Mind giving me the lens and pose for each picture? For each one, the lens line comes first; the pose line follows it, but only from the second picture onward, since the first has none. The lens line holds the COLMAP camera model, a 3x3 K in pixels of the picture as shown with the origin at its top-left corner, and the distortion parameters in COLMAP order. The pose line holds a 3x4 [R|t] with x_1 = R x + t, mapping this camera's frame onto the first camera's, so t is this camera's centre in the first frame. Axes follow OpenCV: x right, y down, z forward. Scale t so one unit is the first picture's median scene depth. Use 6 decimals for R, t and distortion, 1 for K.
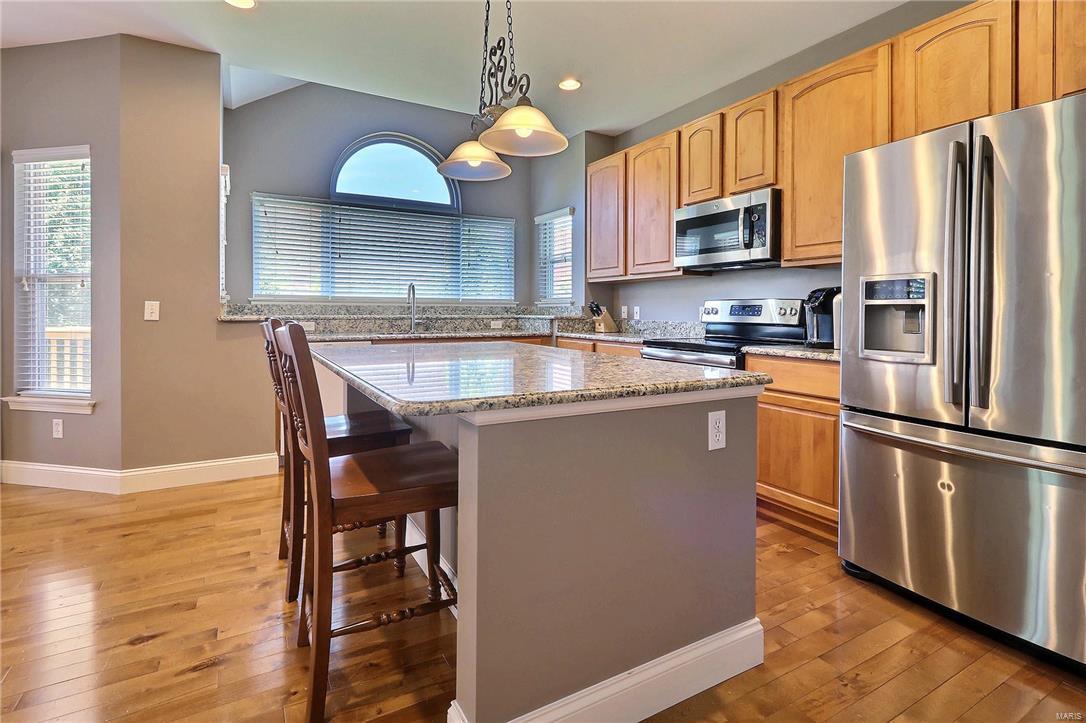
lens RADIAL K [[524.5, 0, 545.7], [0, 524.5, 312.6], [0, 0, 1]] dist [-0.000882, -0.000041]
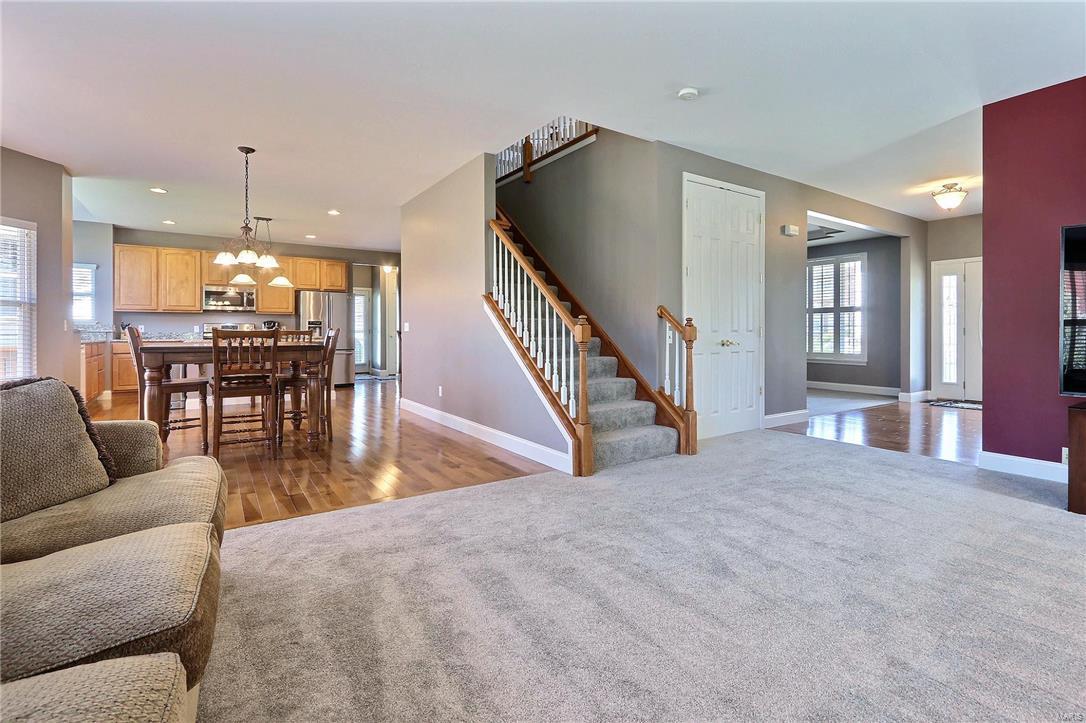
lens RADIAL K [[508.1, 0, 543.6], [0, 508.1, 334.6], [0, 0, 1]] dist [0.000338, 0.000069]
pose [[-0.069435, -0.002576, 0.997583, -2.336544], [0.008164, 0.999962, 0.003150, 0.037229], [-0.997553, 0.008363, -0.069412, -0.425394]]
